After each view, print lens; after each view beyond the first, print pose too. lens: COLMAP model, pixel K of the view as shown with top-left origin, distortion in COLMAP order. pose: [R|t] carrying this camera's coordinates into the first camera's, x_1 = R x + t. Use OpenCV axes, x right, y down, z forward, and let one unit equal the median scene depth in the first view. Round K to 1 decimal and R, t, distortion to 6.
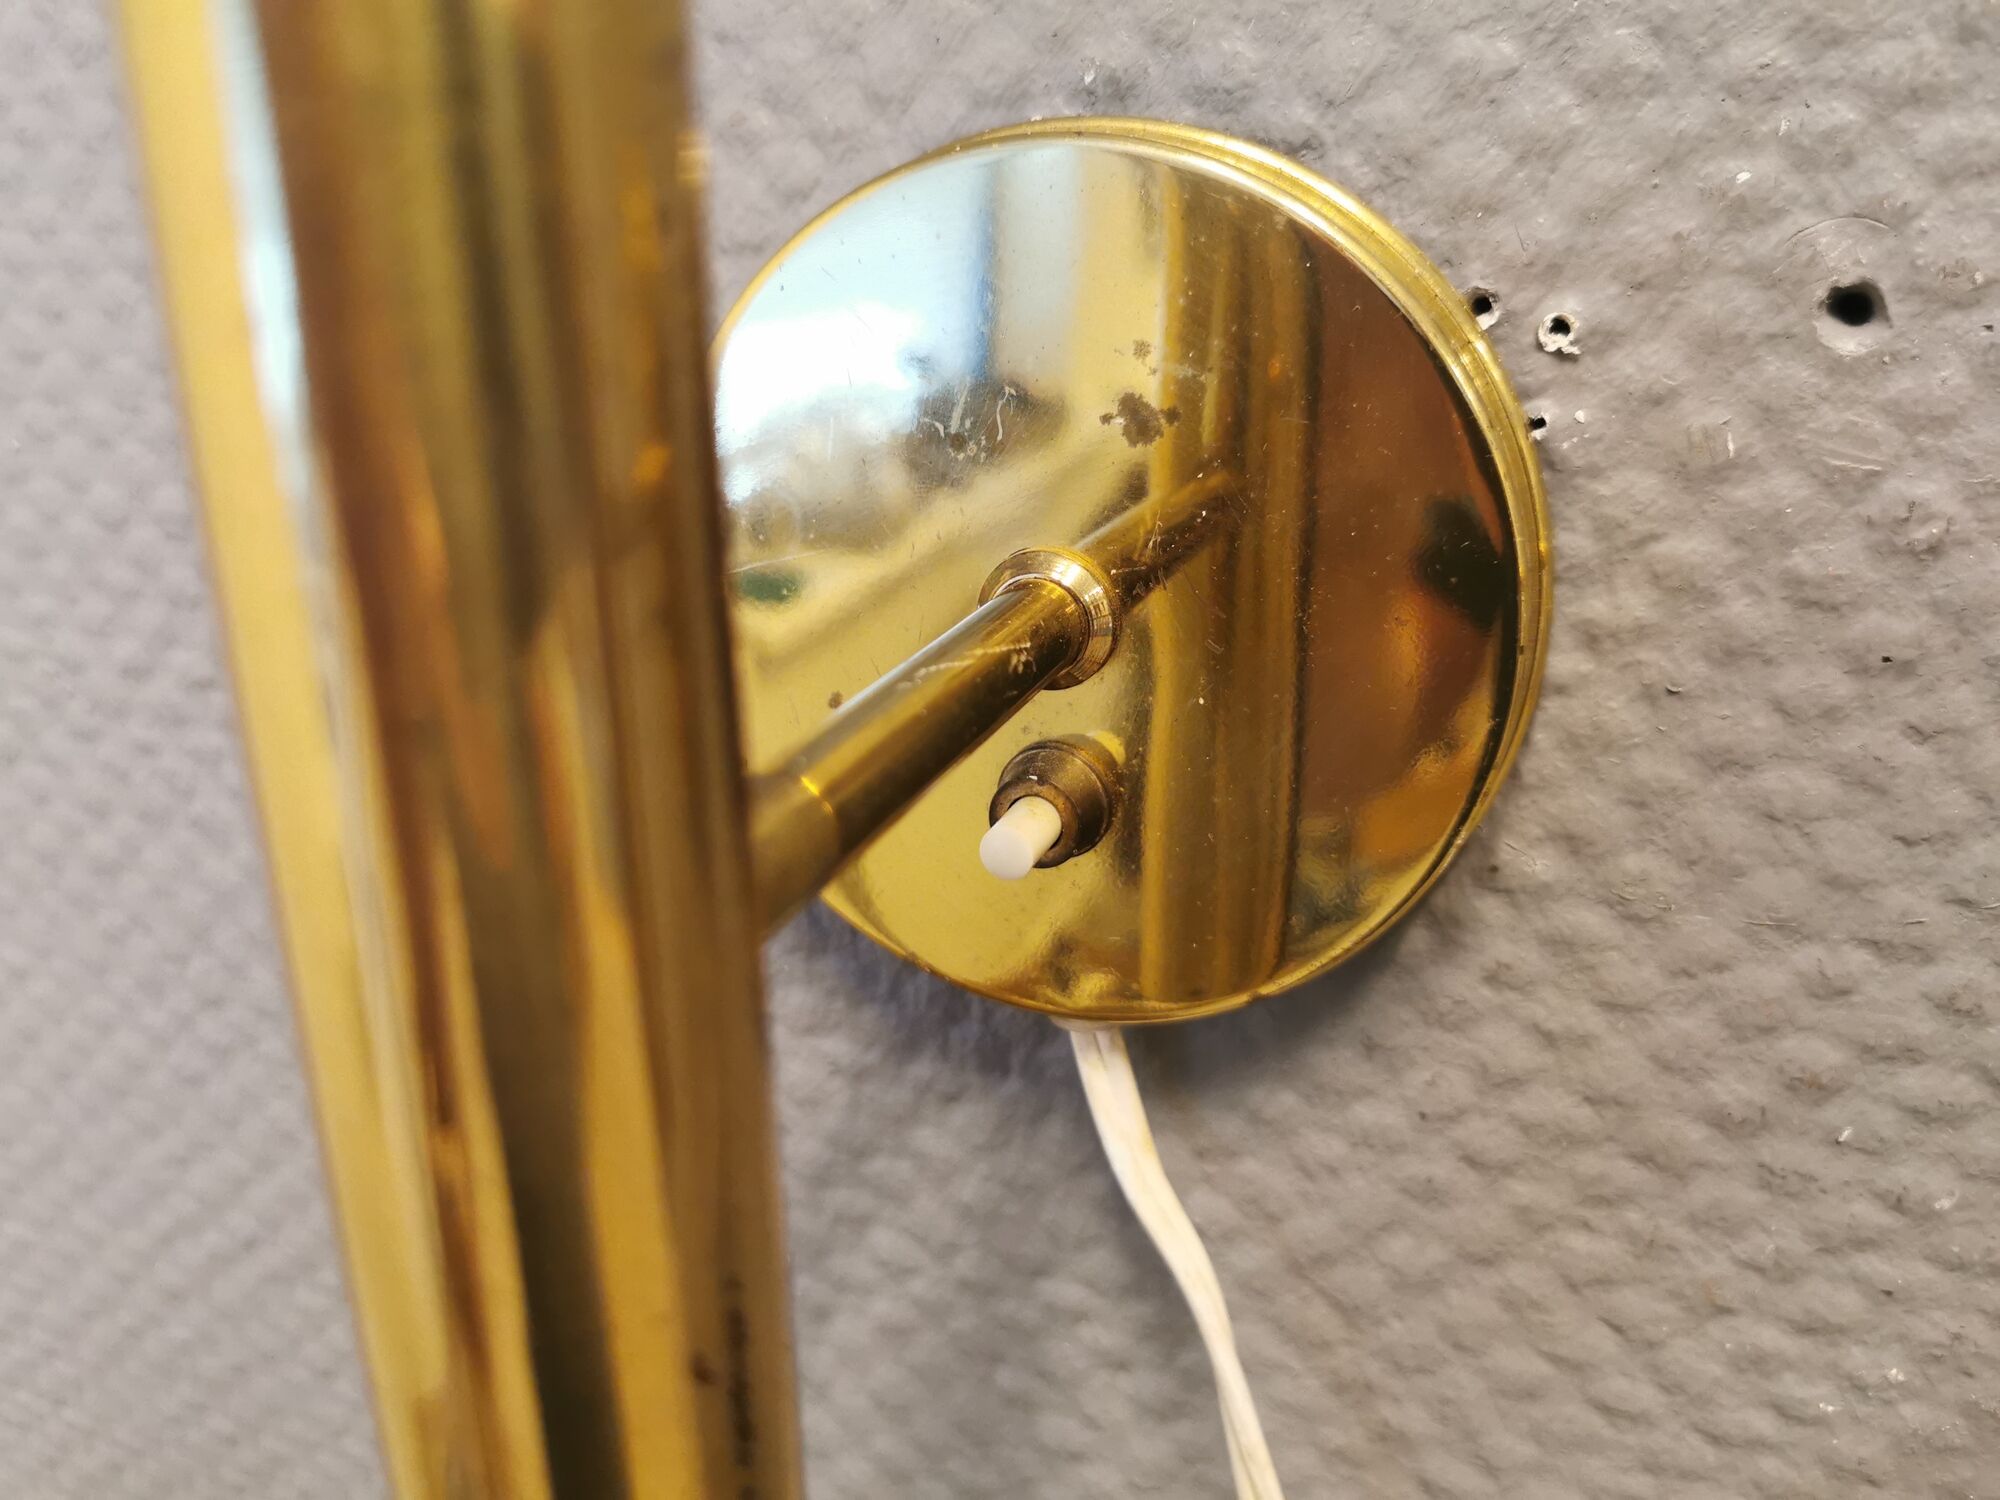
lens RADIAL K [[1585.0, 0, 1013.9], [0, 1585.0, 719.4], [0, 0, 1]] dist [0.067963, -0.112291]
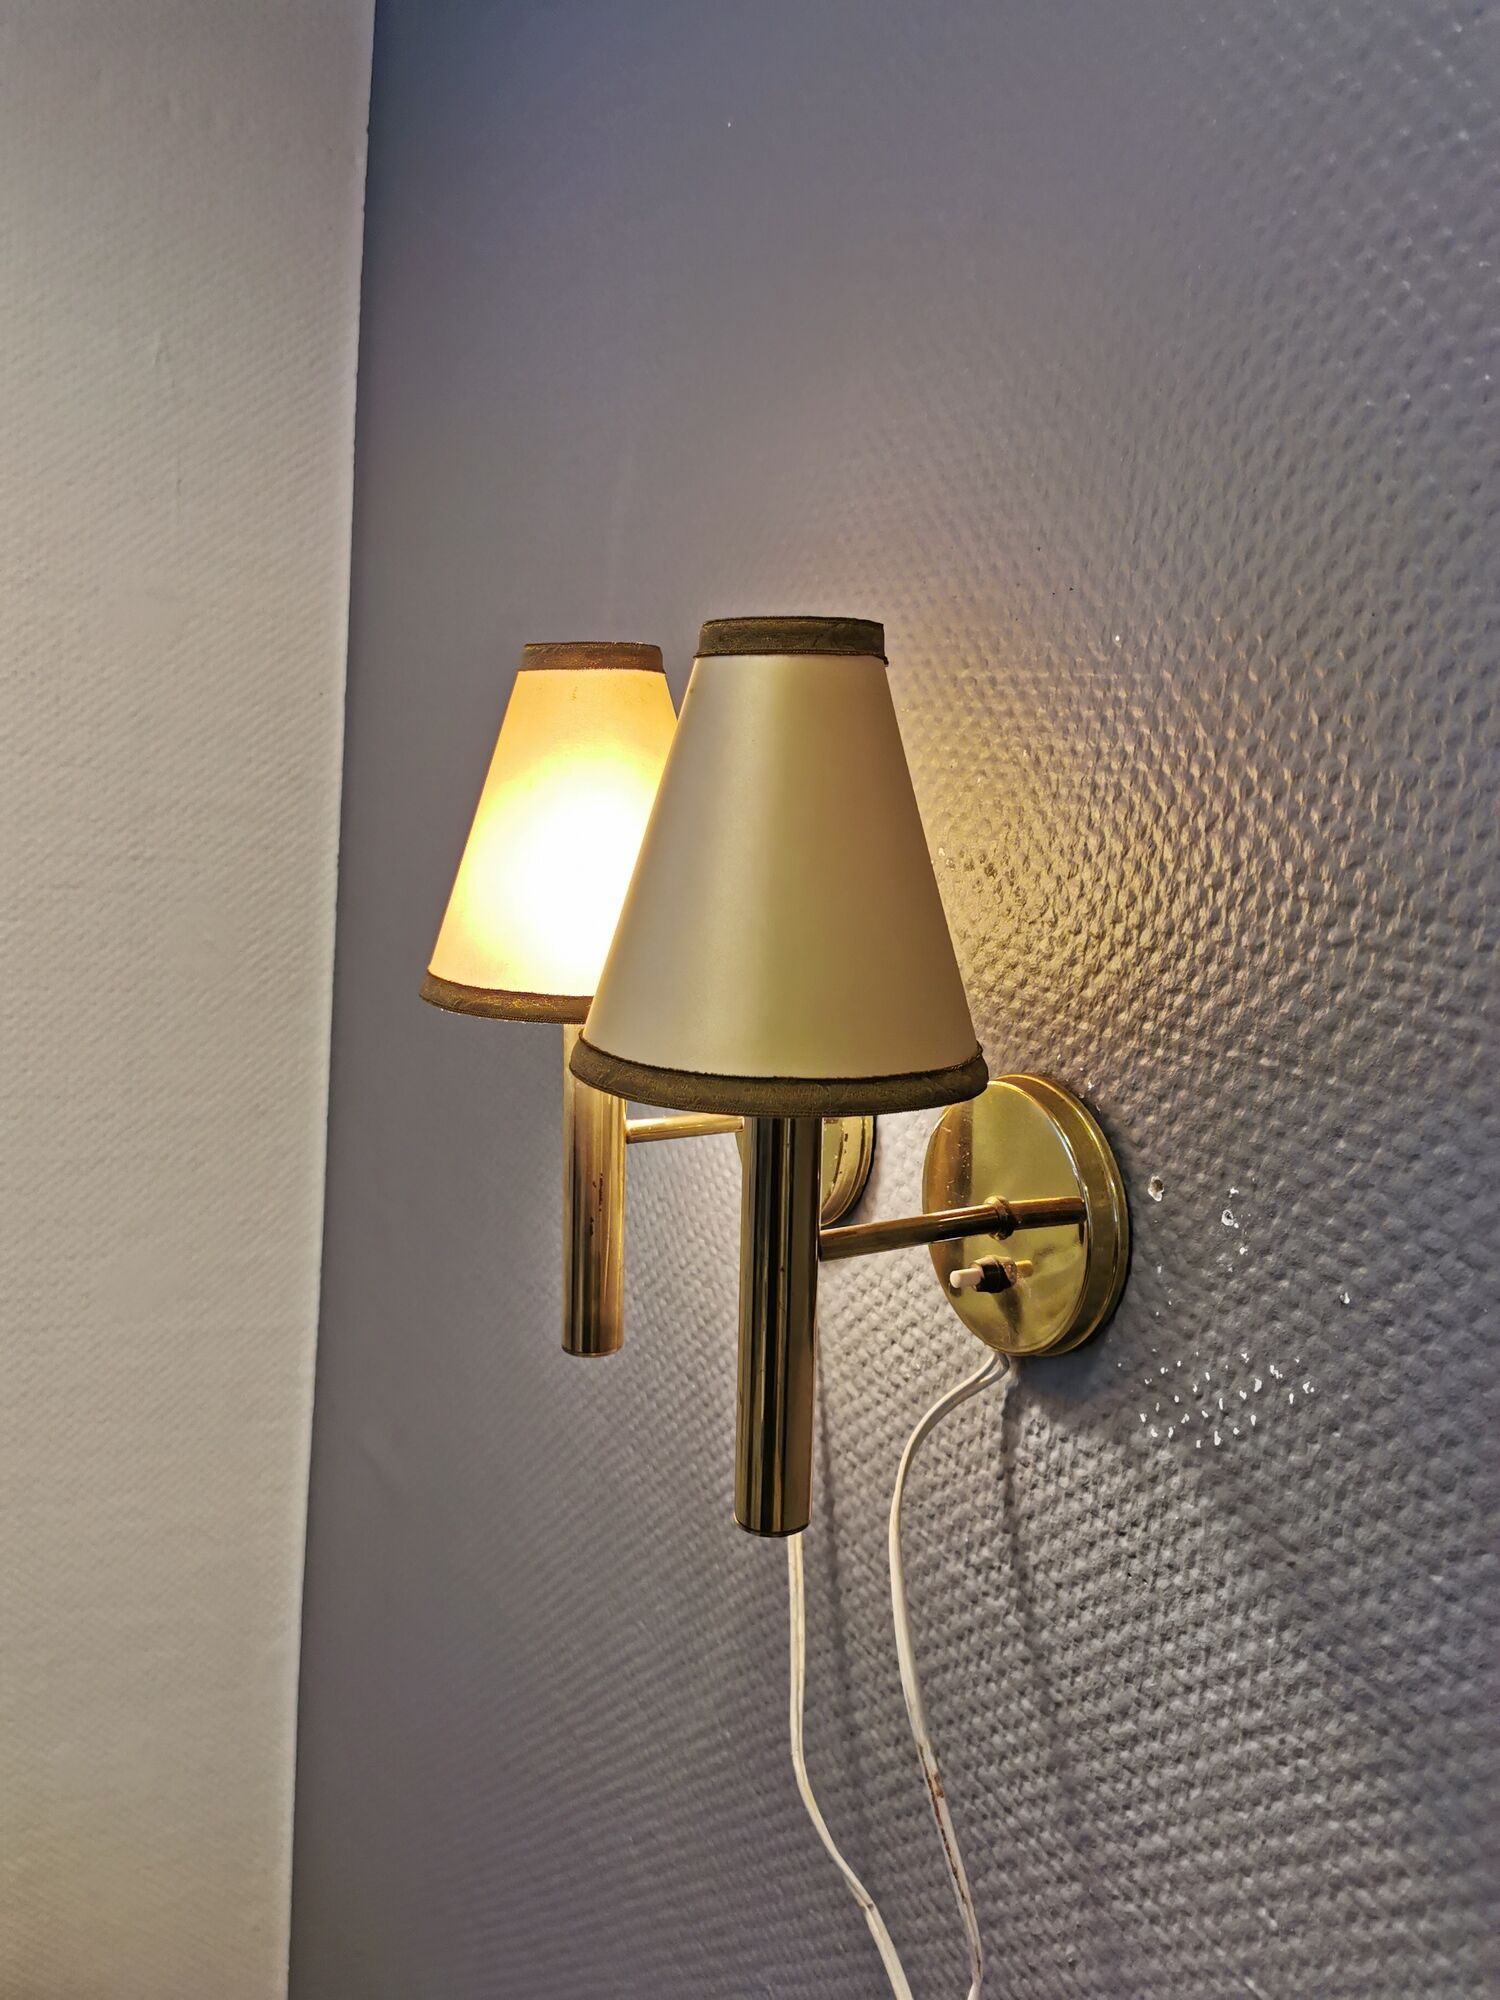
lens RADIAL K [[1585.0, 0, 732.7], [0, 1585.0, 1015.6], [0, 0, 1]] dist [0.067963, -0.112291]
pose [[0.750878, 0.151379, -0.642858, 2.347611], [-0.259744, 0.962626, -0.076711, 0.032341], [0.607220, 0.224579, 0.762134, -2.109107]]
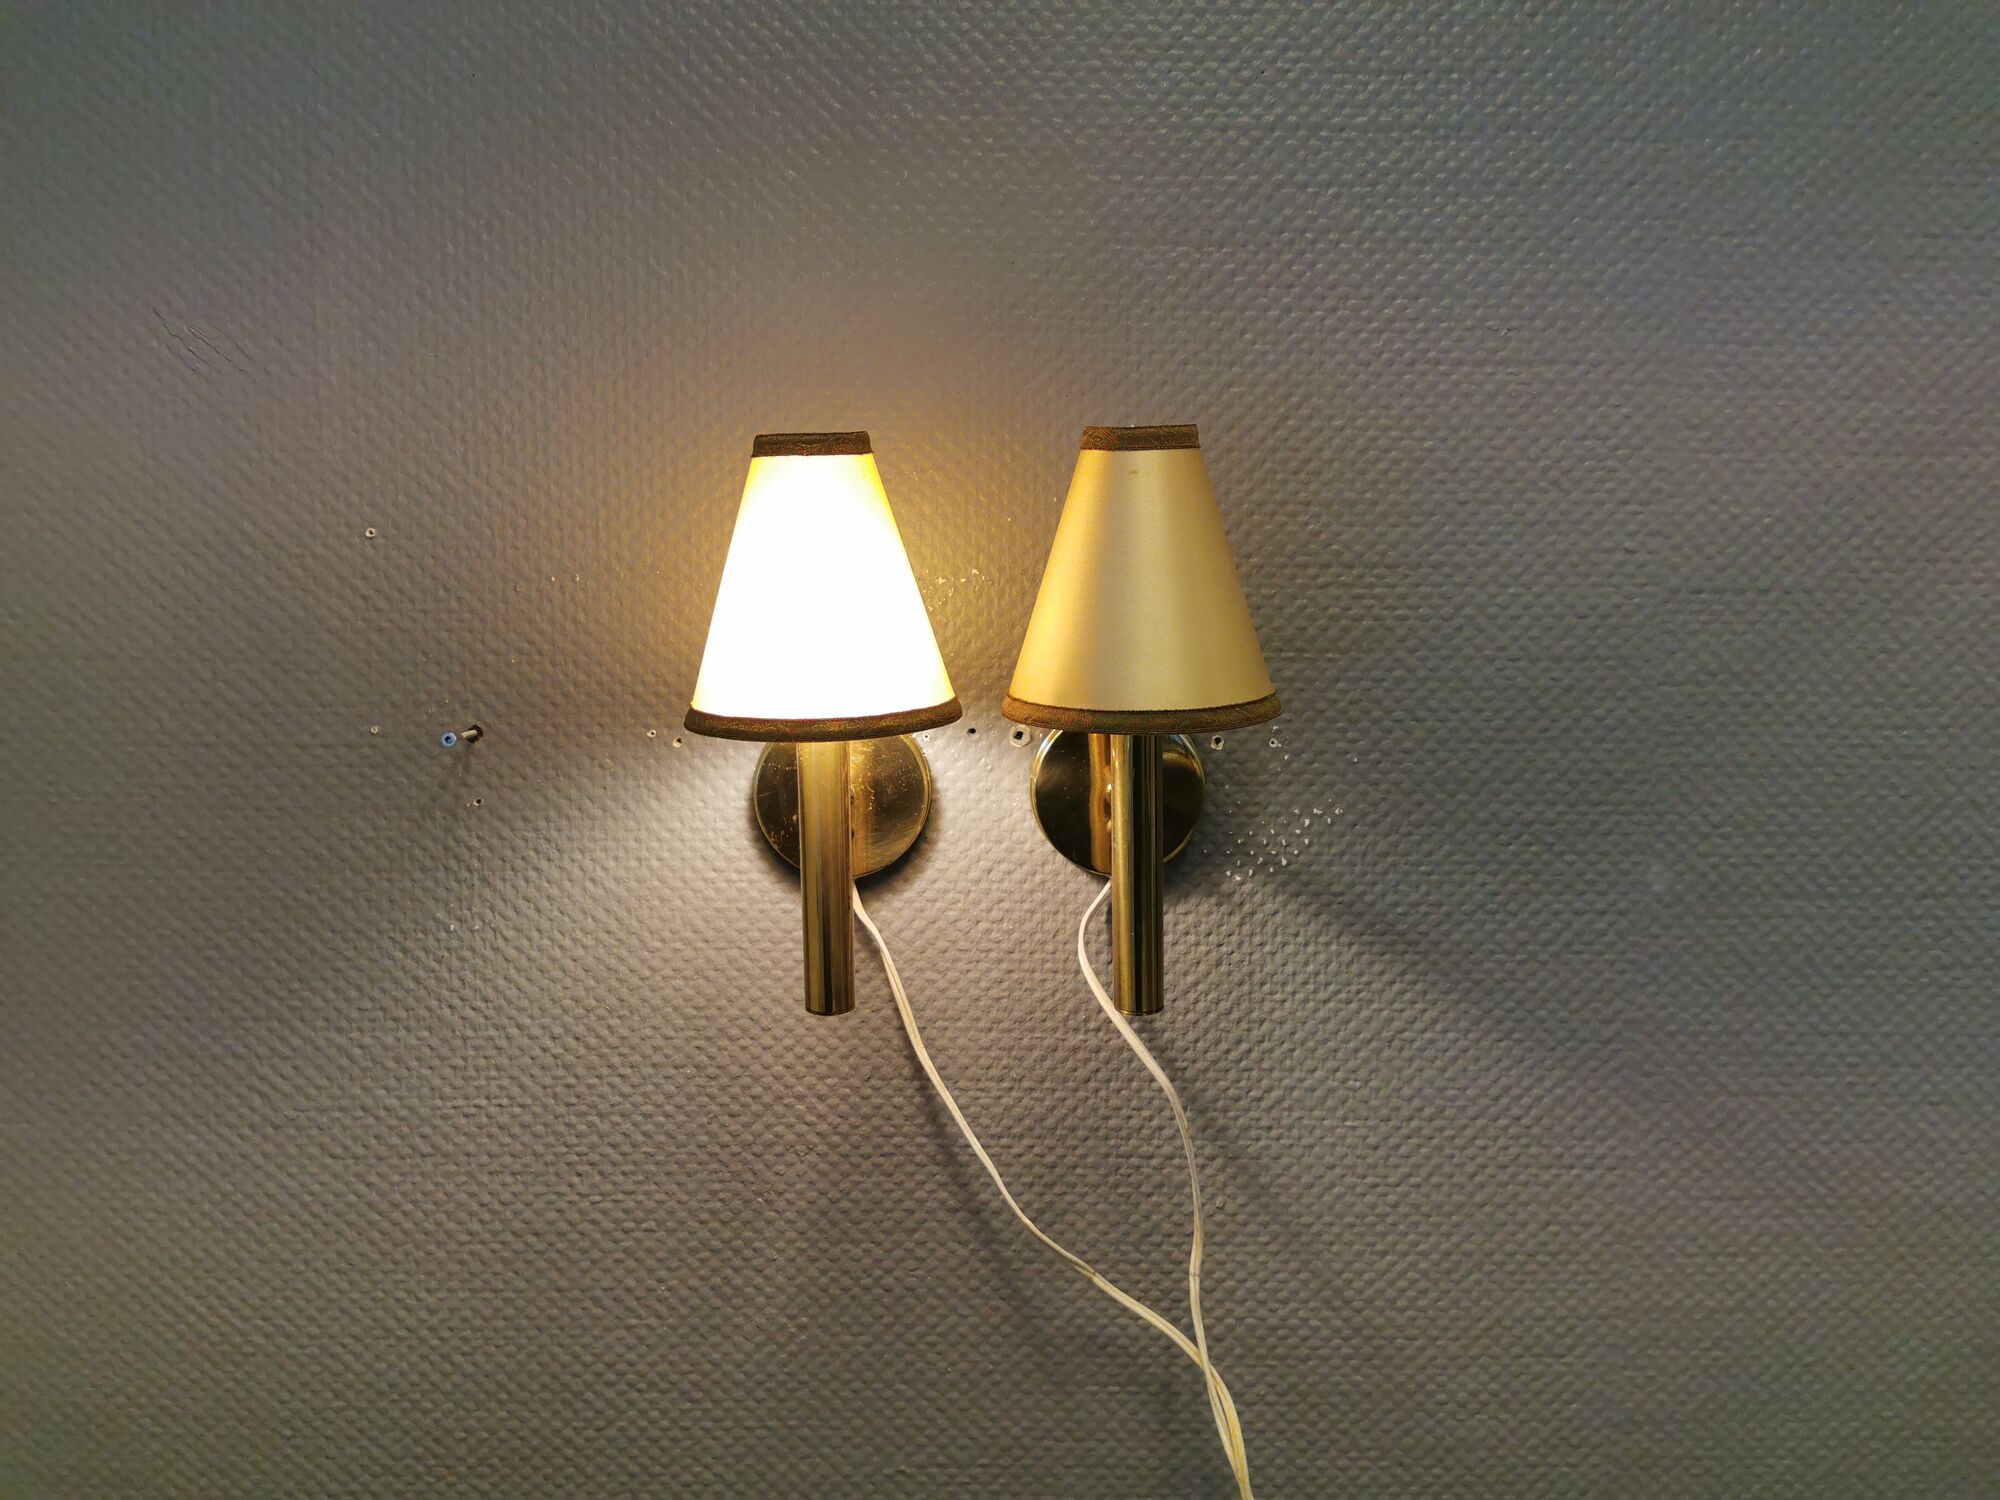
lens RADIAL K [[1585.0, 0, 1010.6], [0, 1585.0, 755.4], [0, 0, 1]] dist [0.067963, -0.112291]
pose [[0.924405, -0.066592, 0.375555, -1.312006], [0.125517, 0.982909, -0.134666, 0.538253], [-0.360169, 0.171625, 0.916964, -3.723182]]
